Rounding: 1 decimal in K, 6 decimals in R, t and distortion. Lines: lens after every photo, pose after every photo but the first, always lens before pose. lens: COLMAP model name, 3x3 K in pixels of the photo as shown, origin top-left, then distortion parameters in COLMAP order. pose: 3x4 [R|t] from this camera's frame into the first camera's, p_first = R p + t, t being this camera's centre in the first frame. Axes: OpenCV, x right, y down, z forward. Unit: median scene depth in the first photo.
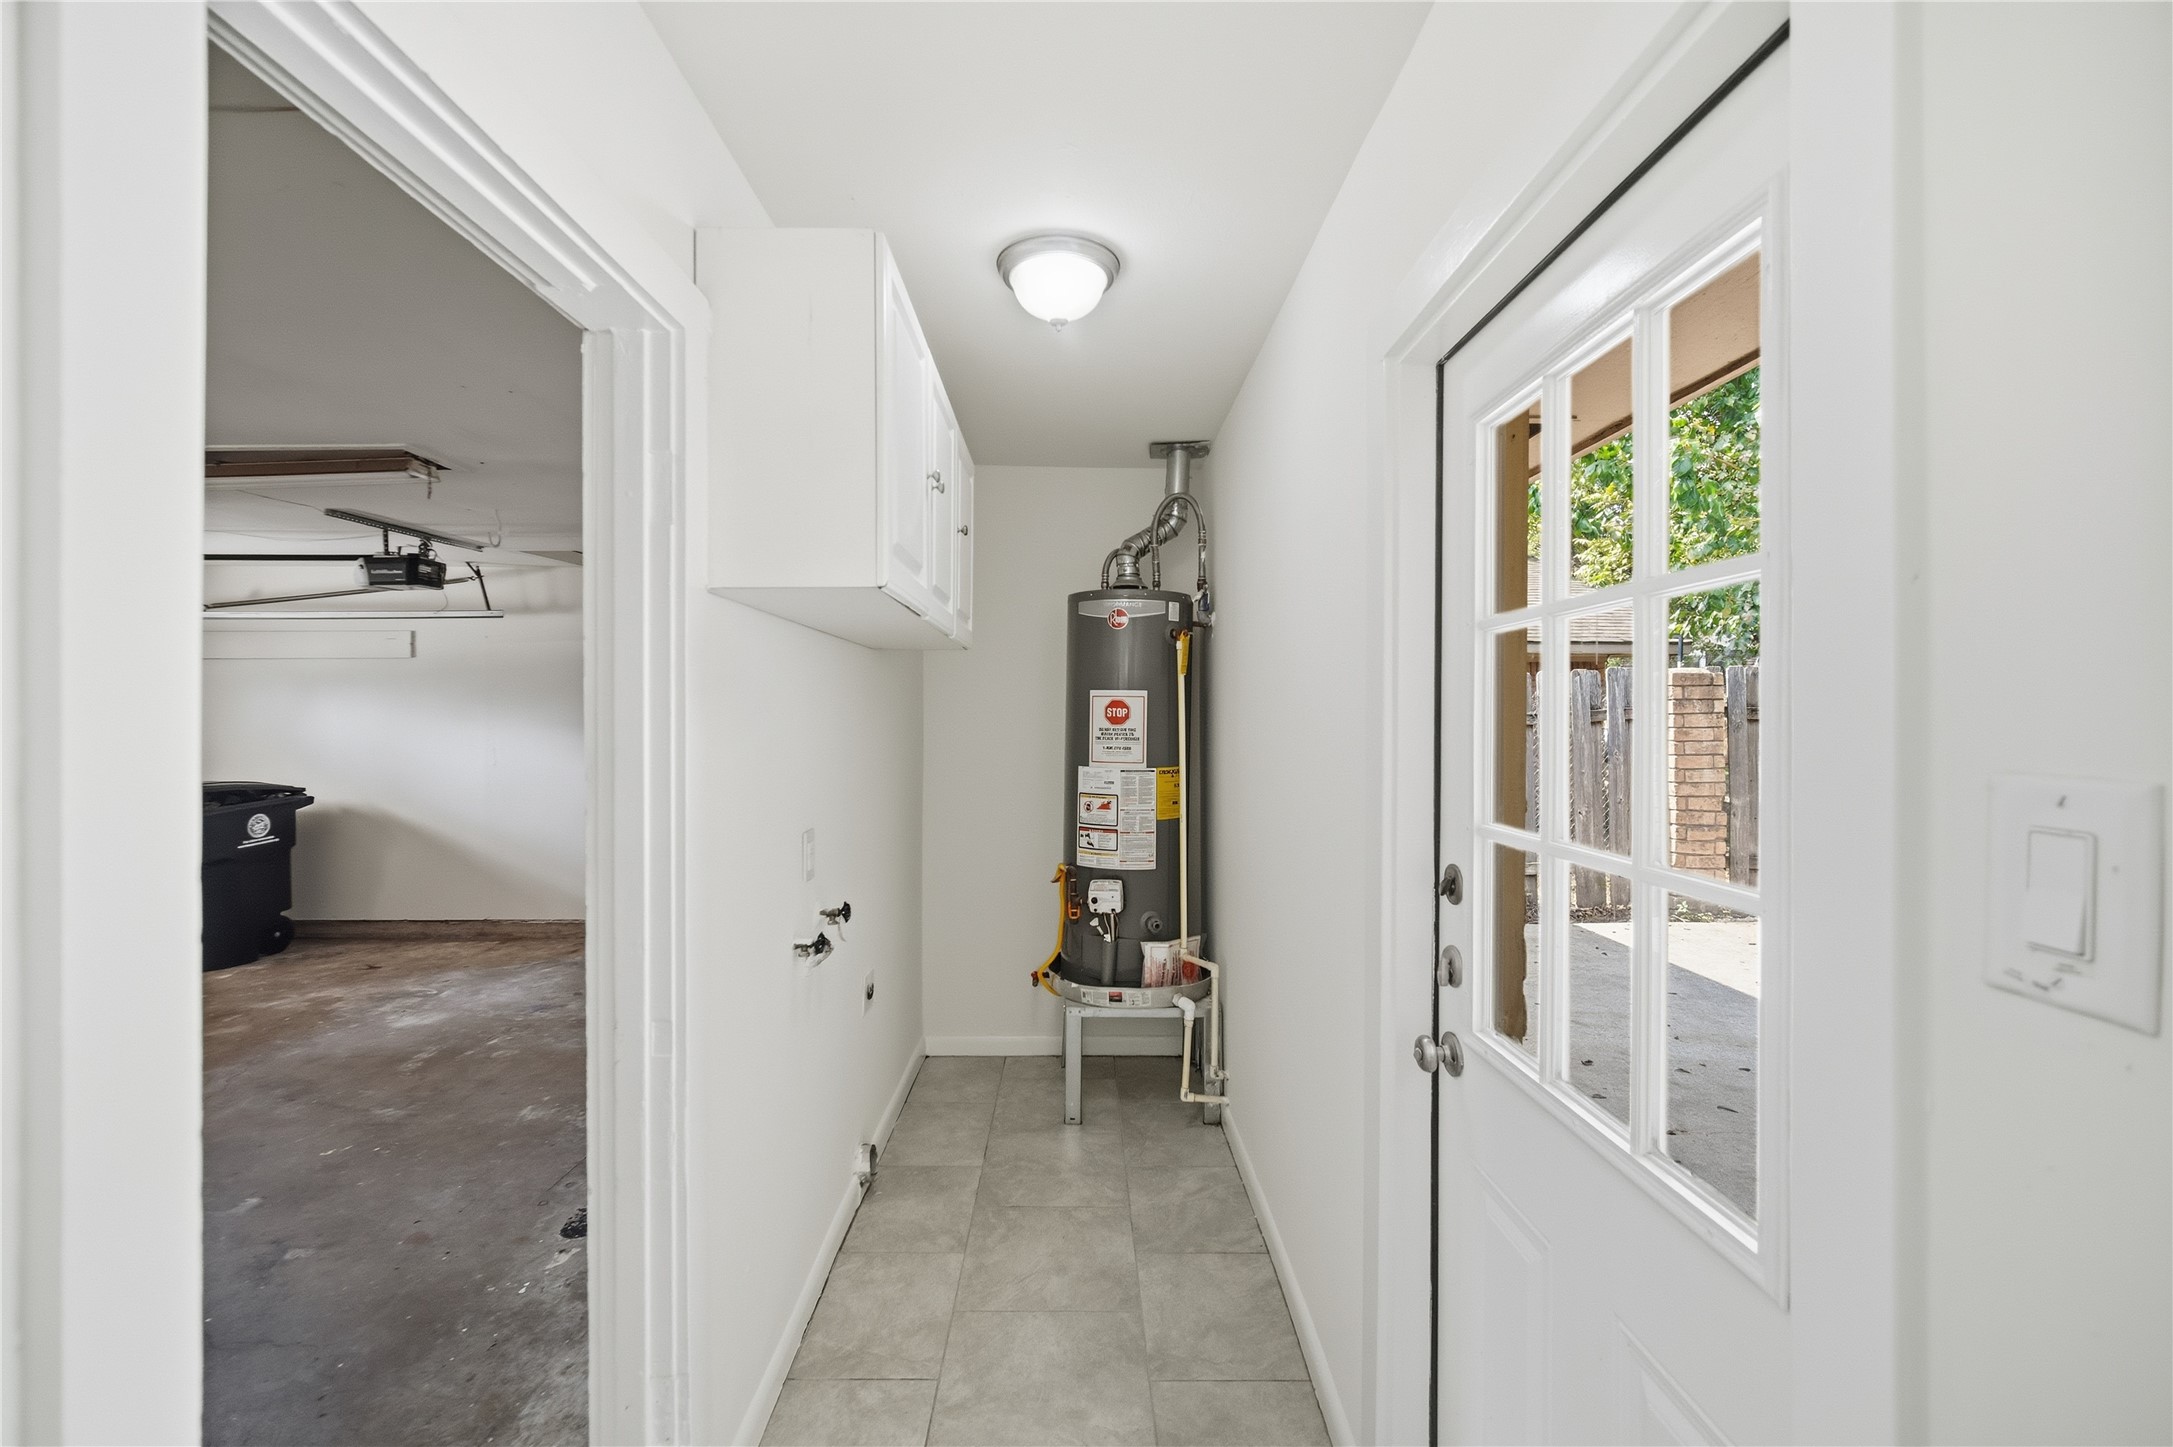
lens RADIAL K [[881.6, 0, 1076.8], [0, 881.6, 719.7], [0, 0, 1]] dist [-0.002982, -0.000602]
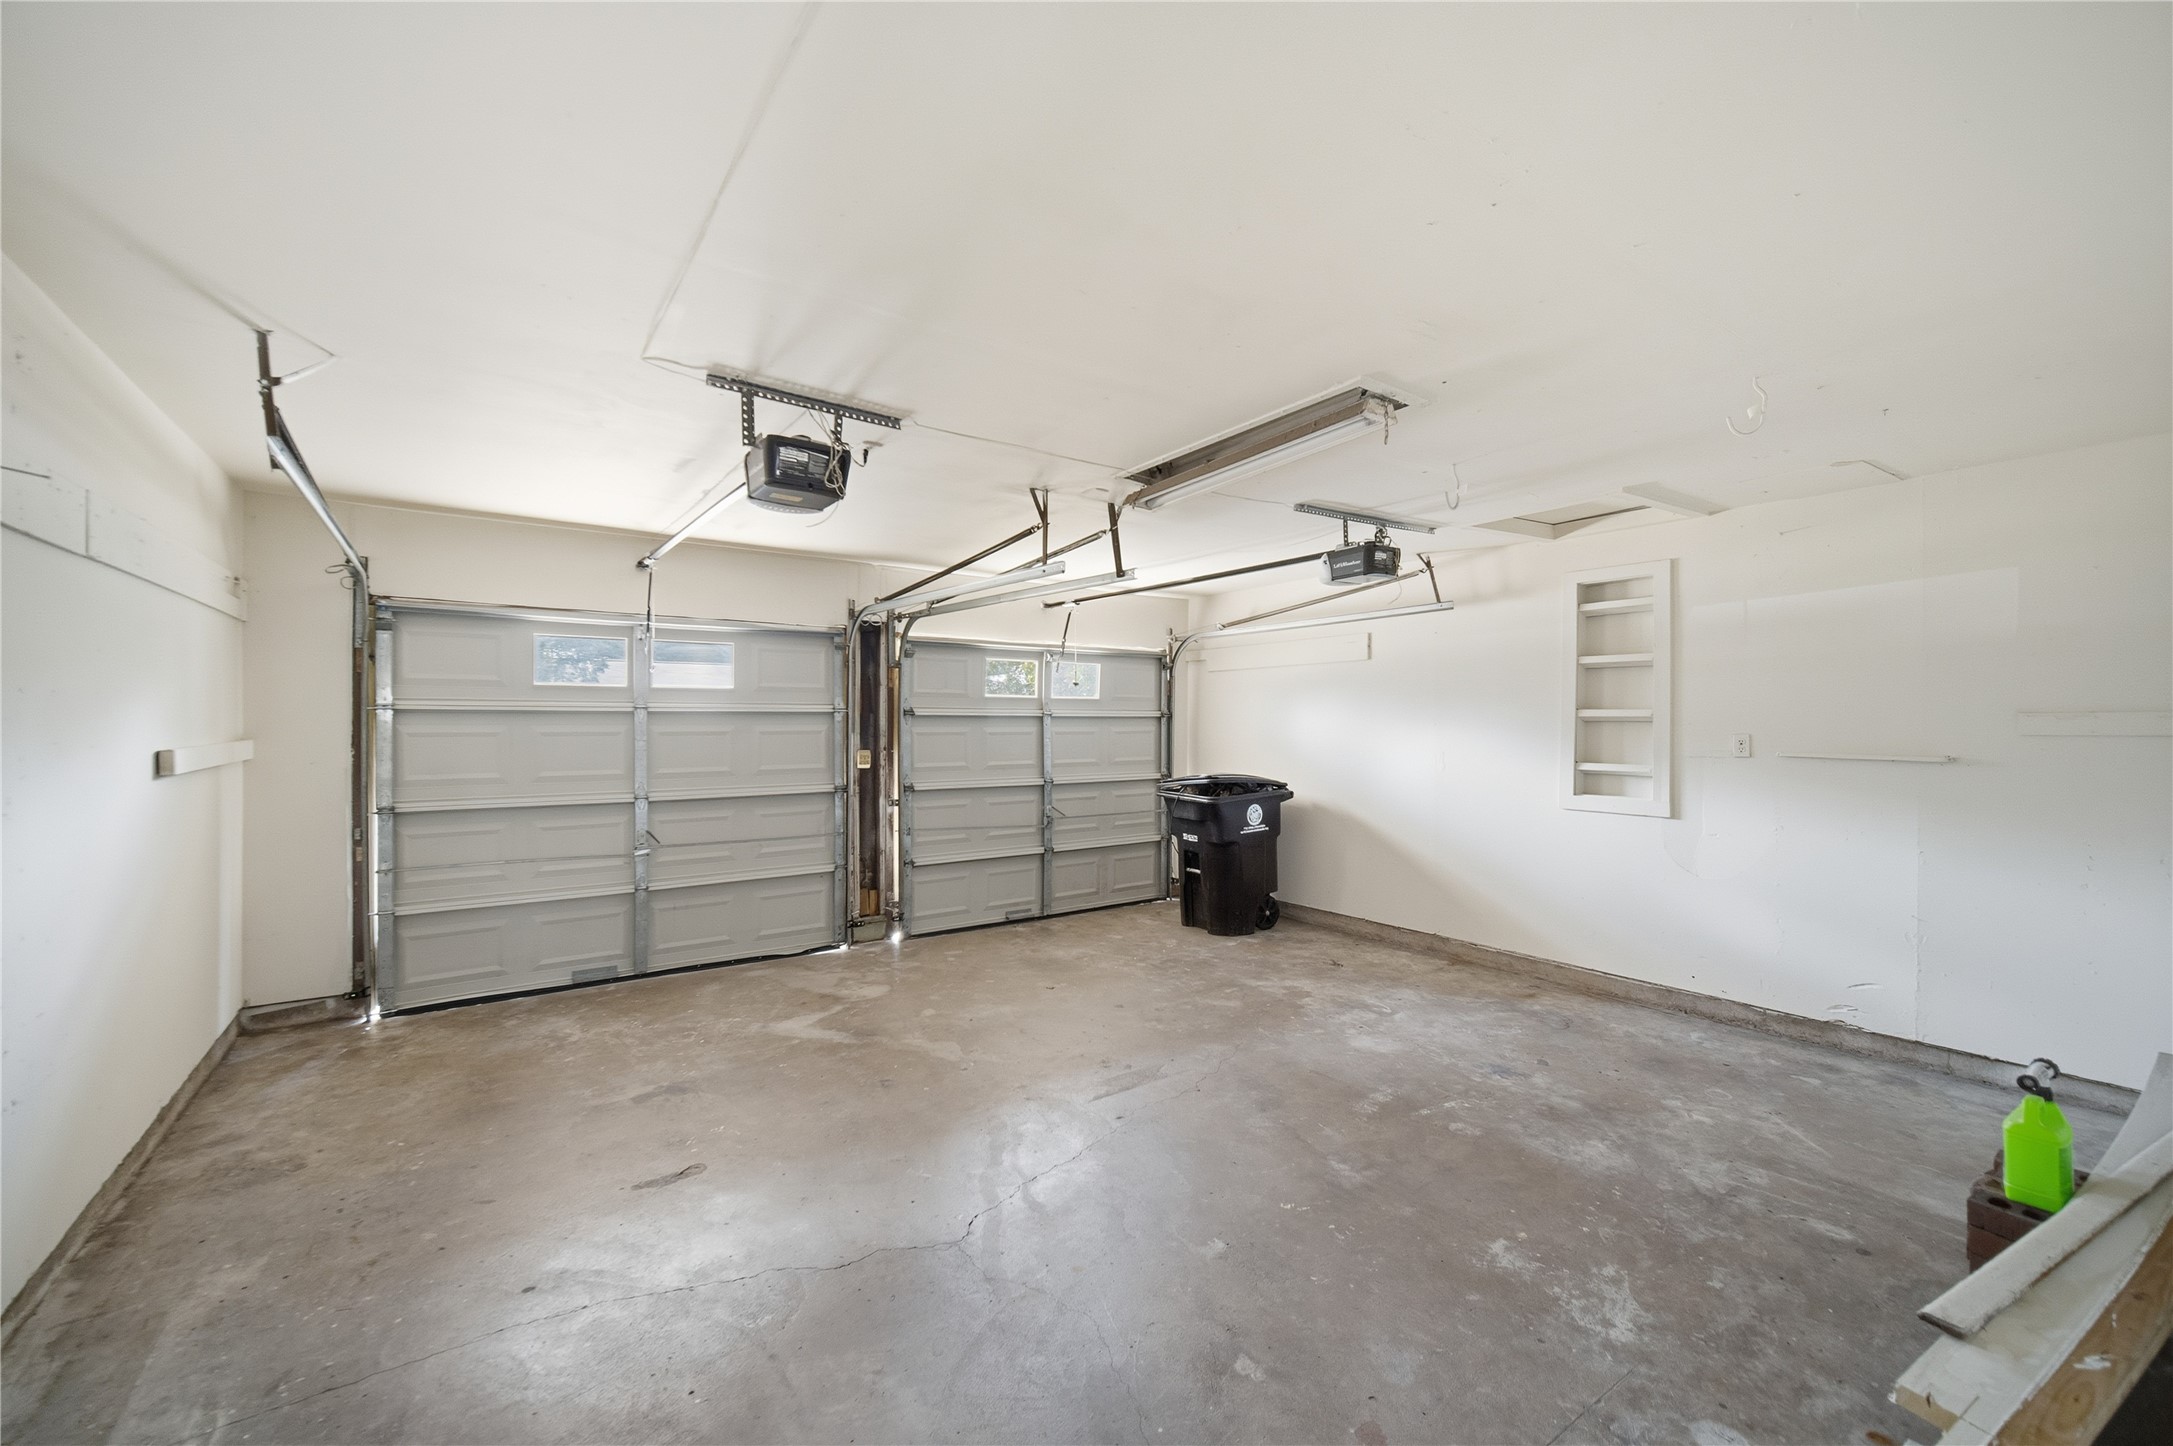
lens RADIAL K [[881.6, 0, 1076.8], [0, 881.6, 719.2], [0, 0, 1]] dist [-0.002982, -0.000602]
pose [[0.567042, -0.003624, -0.823681, -0.154014], [-0.002311, 0.999979, -0.005991, 0.005914], [0.823686, 0.005301, 0.567022, 0.205213]]
